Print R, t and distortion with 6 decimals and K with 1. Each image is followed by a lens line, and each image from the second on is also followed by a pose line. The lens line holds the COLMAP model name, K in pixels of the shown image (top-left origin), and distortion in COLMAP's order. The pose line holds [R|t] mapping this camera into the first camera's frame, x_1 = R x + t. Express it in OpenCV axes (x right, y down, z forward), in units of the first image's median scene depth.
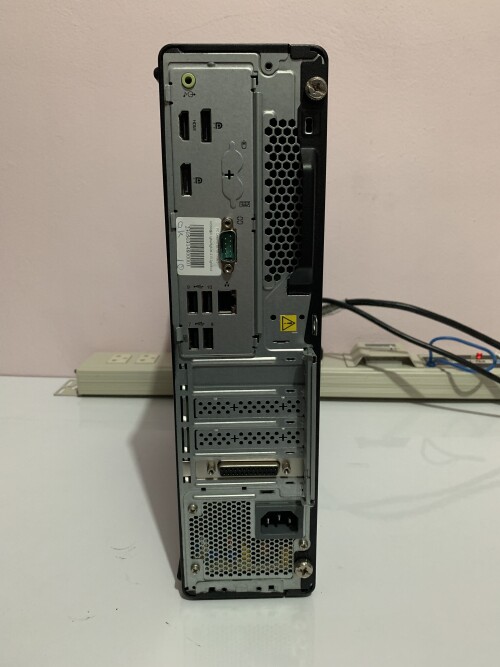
lens RADIAL K [[515.7, 0, 251.3], [0, 515.7, 333.9], [0, 0, 1]] dist [-0.042802, -0.011835]
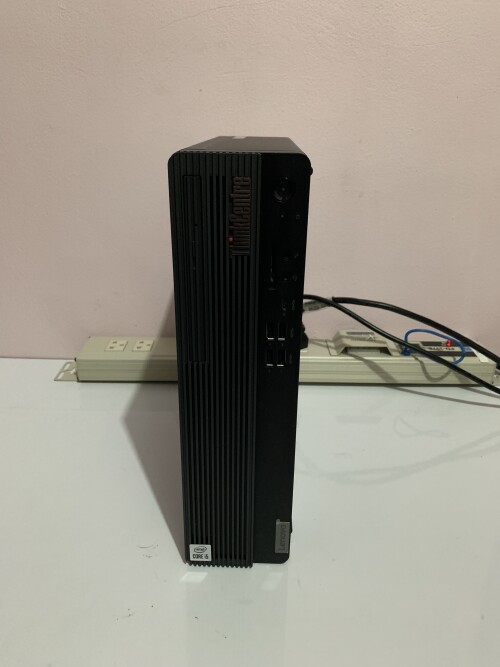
lens RADIAL K [[515.7, 0, 248.4], [0, 515.7, 332.1], [0, 0, 1]] dist [-0.042802, -0.011835]
pose [[0.997789, -0.001782, 0.066434, -0.059276], [-0.007846, 0.989492, 0.144376, -0.141140], [-0.065993, -0.144578, 0.987290, -0.057458]]
